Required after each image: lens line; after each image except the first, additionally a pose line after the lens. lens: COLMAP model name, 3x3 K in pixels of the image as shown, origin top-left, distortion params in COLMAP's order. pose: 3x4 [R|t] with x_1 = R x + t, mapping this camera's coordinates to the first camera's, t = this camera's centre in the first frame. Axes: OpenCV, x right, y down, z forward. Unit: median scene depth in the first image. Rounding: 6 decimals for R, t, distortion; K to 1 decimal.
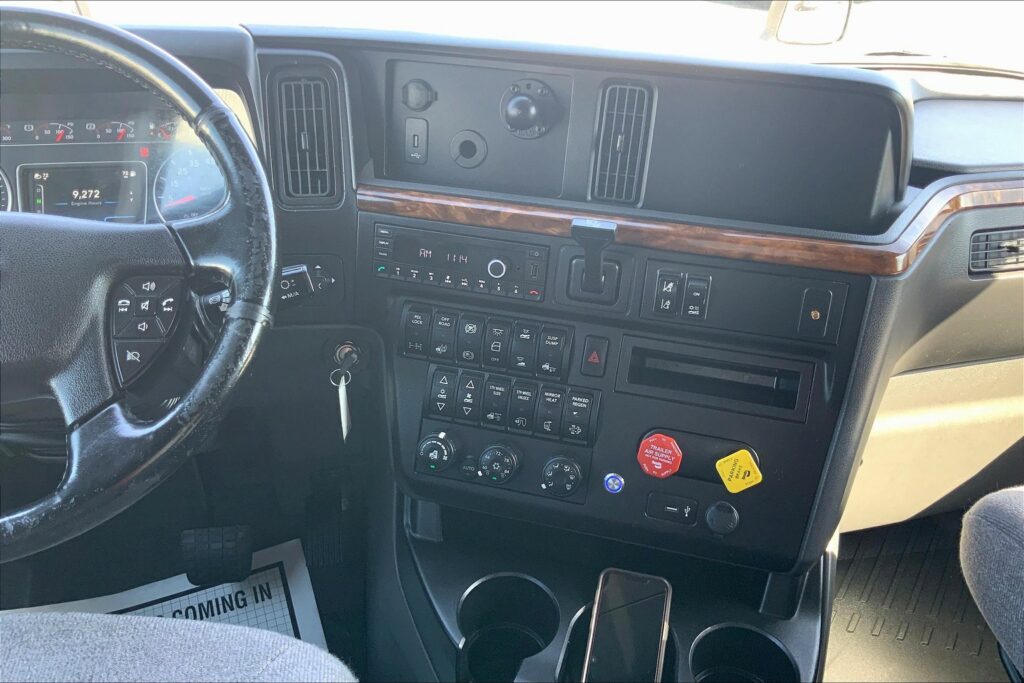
lens RADIAL K [[842.5, 0, 512.0], [0, 842.5, 341.5], [0, 0, 1]] dist [0.091558, -0.192572]
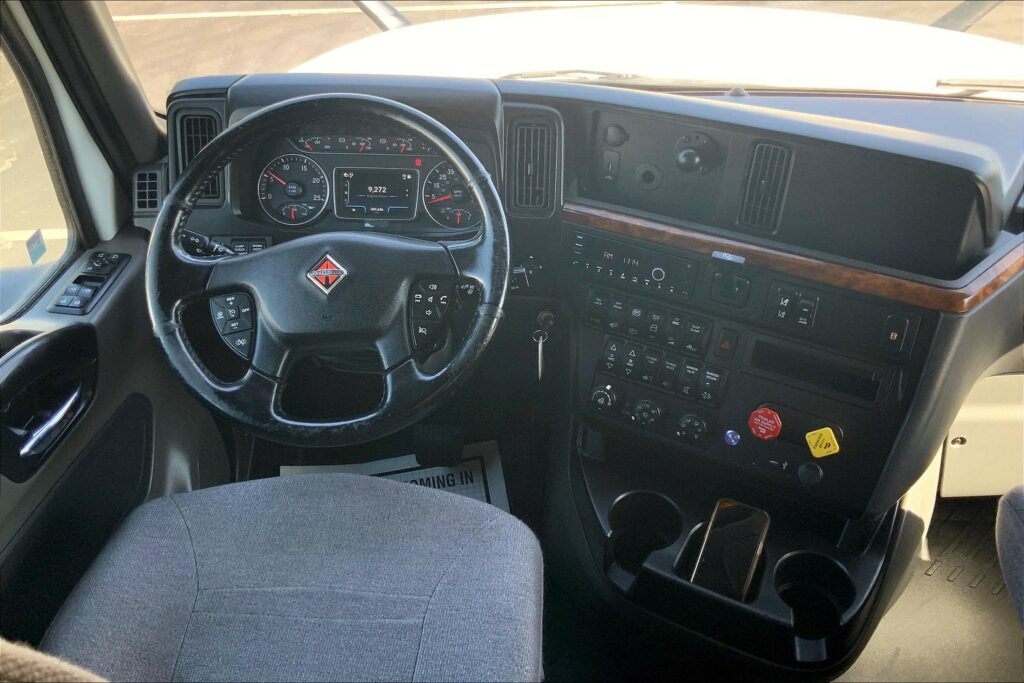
lens RADIAL K [[924.2, 0, 514.5], [0, 924.2, 304.9], [0, 0, 1]] dist [0.112381, -0.236081]
pose [[0.972877, 0.098705, -0.209206, 0.072385], [-0.080608, 0.992365, 0.093353, -0.154091], [0.216823, -0.073957, 0.973405, -0.509162]]
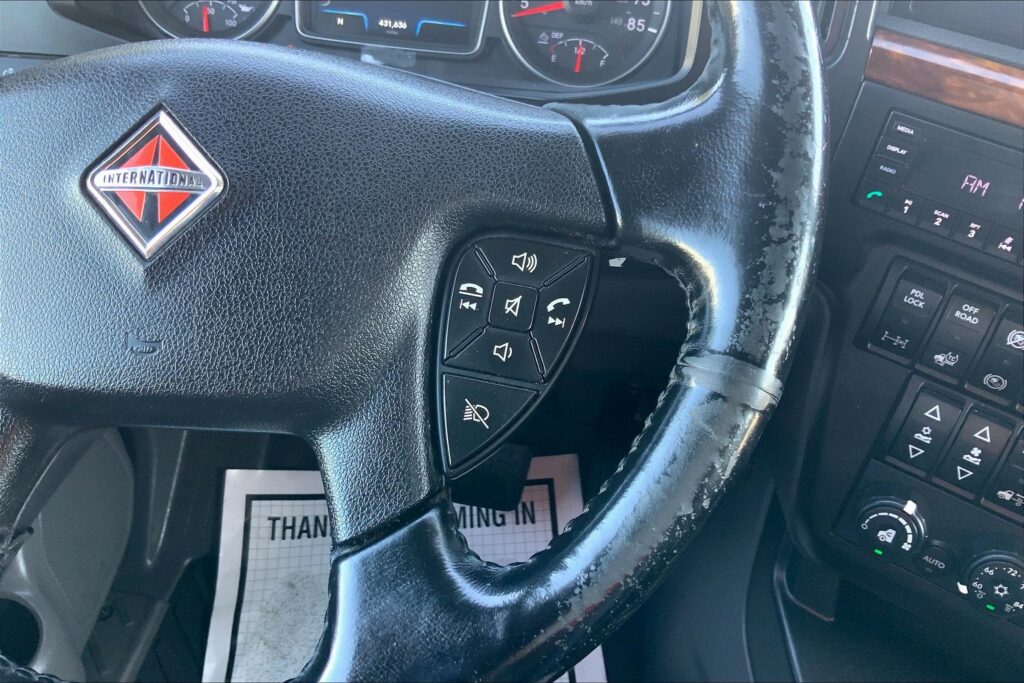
lens RADIAL K [[842.5, 0, 512.0], [0, 842.5, 341.5], [0, 0, 1]] dist [0.091558, -0.192572]
pose [[0.947794, 0.227148, -0.223810, -0.236704], [-0.163130, 0.948439, 0.271757, -0.109783], [0.273999, -0.221059, 0.935979, 0.410828]]
